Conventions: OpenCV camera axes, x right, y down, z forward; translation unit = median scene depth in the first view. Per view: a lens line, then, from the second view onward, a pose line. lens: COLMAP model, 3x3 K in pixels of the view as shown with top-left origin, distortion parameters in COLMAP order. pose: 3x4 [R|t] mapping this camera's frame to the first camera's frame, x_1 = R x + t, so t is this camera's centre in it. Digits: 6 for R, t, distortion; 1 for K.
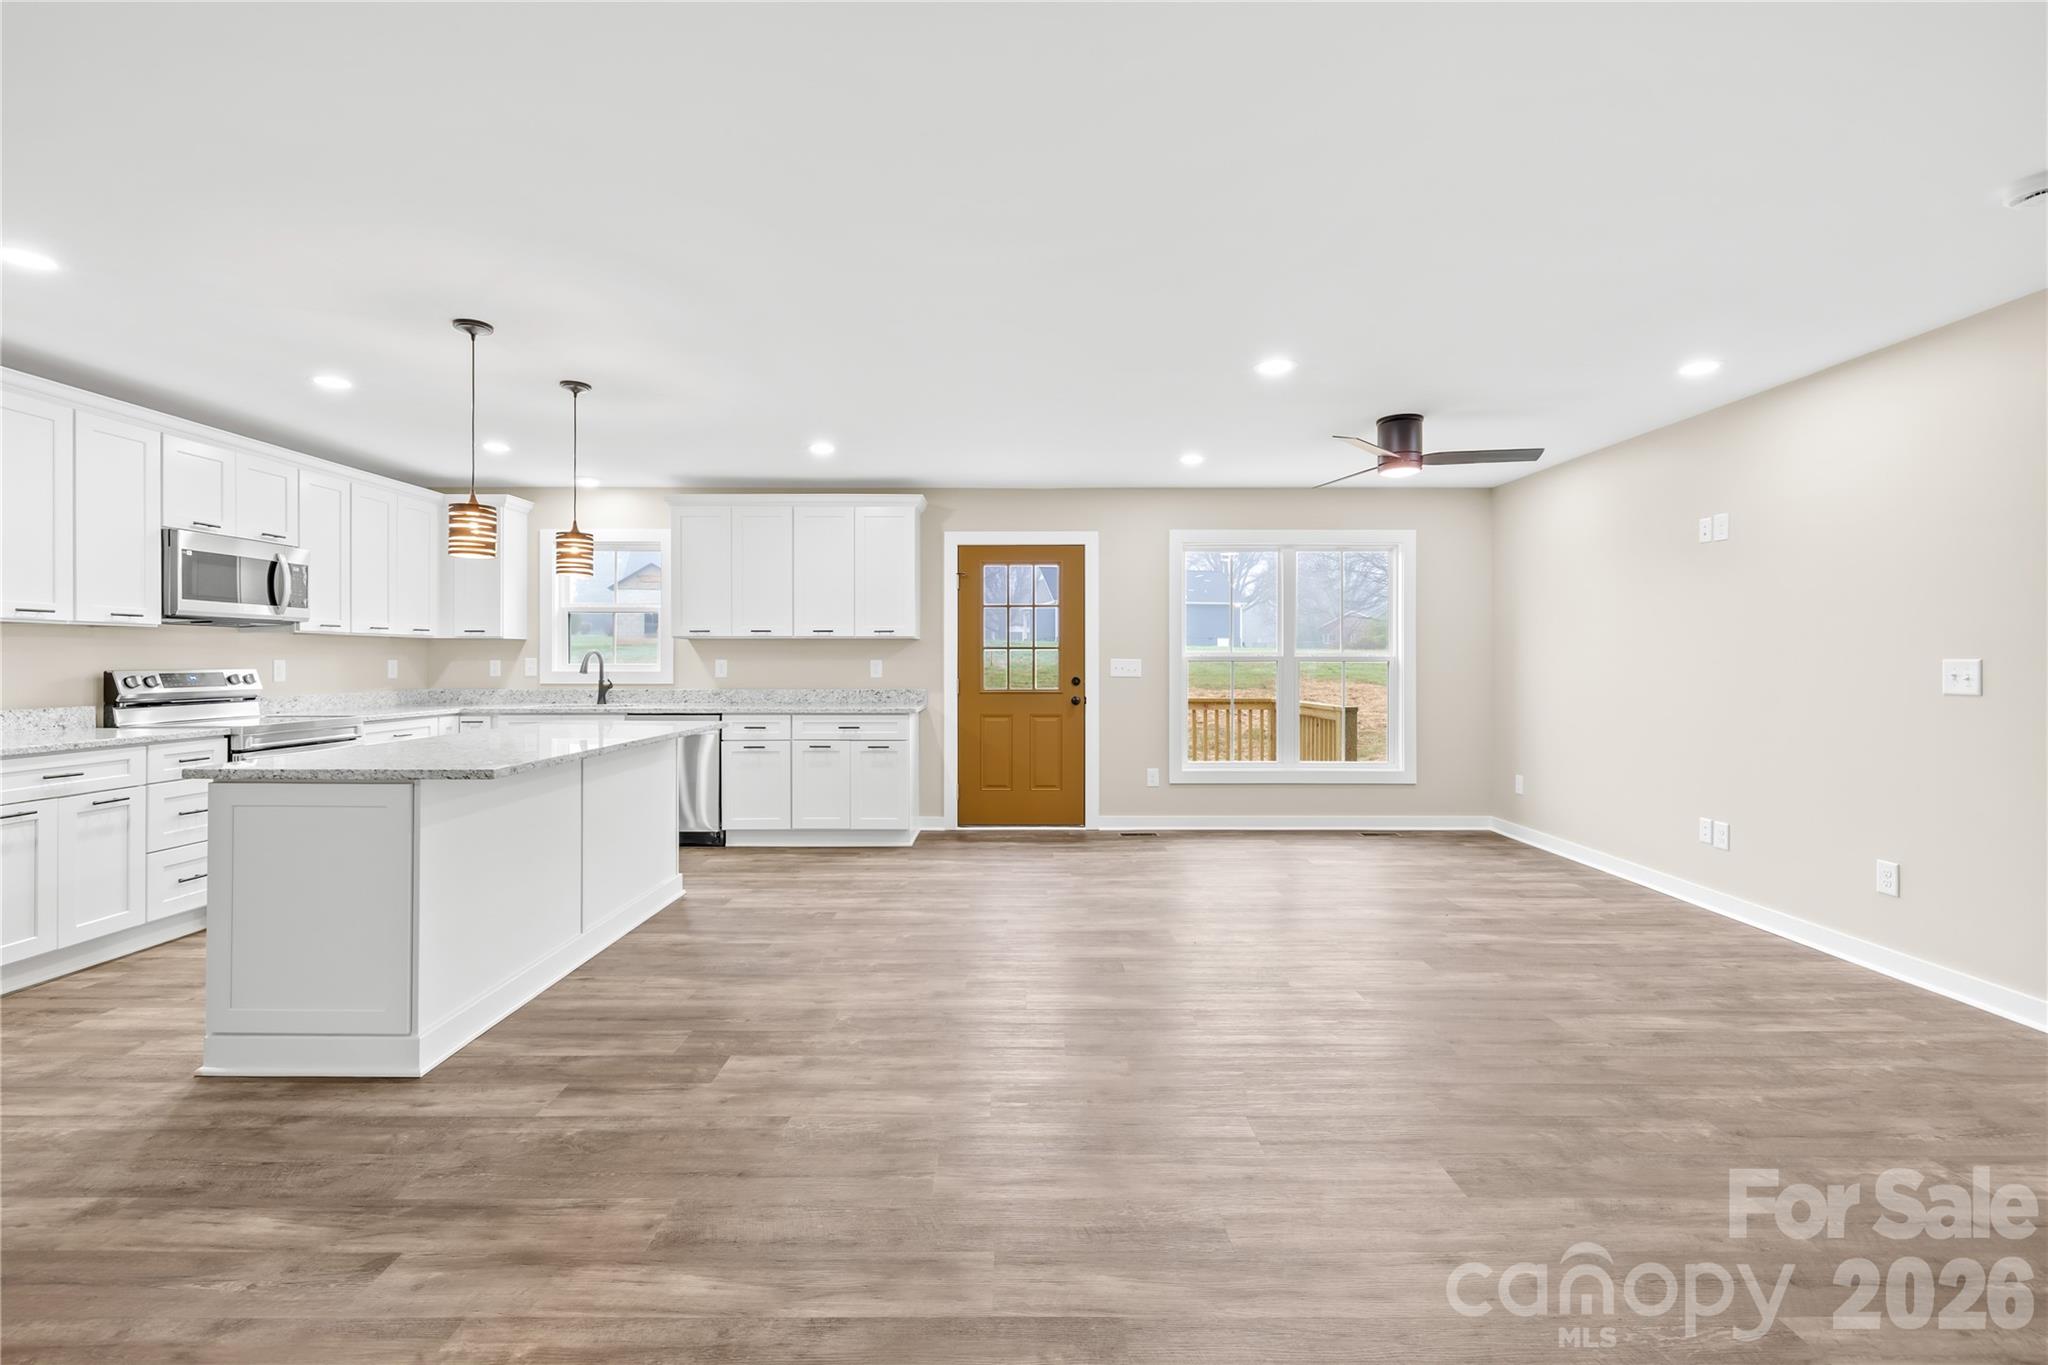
lens RADIAL K [[882.5, 0, 1020.2], [0, 882.5, 661.0], [0, 0, 1]] dist [-0.000999, 0.000209]
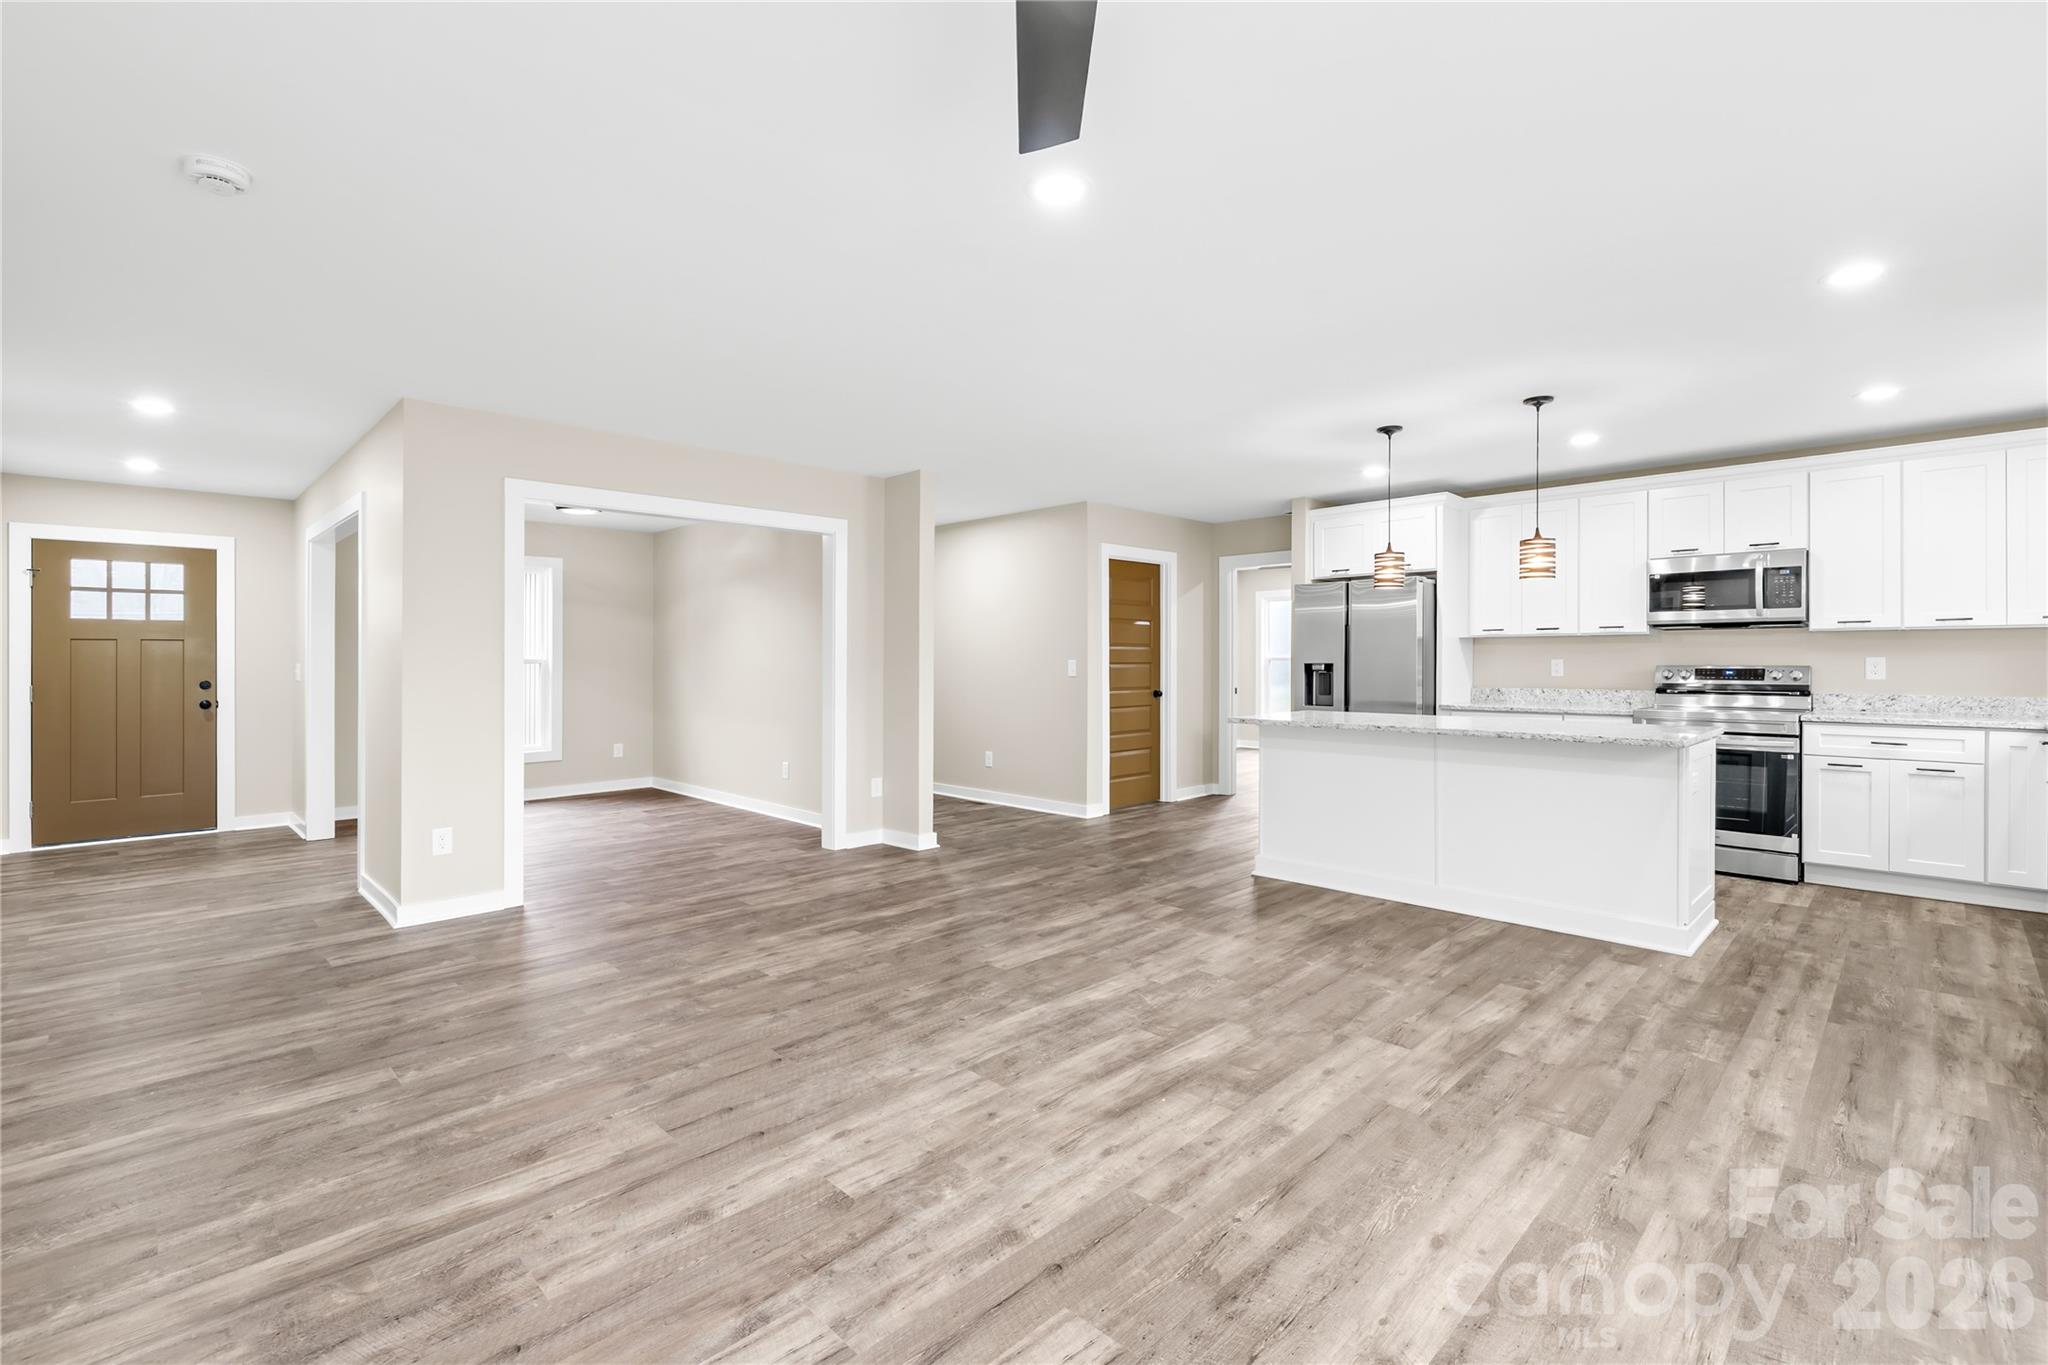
lens RADIAL K [[912.2, 0, 1019.9], [0, 912.2, 657.0], [0, 0, 1]] dist [0.000473, -0.000170]
pose [[-0.713505, 0.001130, -0.700649, 0.494460], [0.003614, 0.999991, -0.002068, -0.002433], [0.700640, -0.004008, -0.713503, 0.939037]]
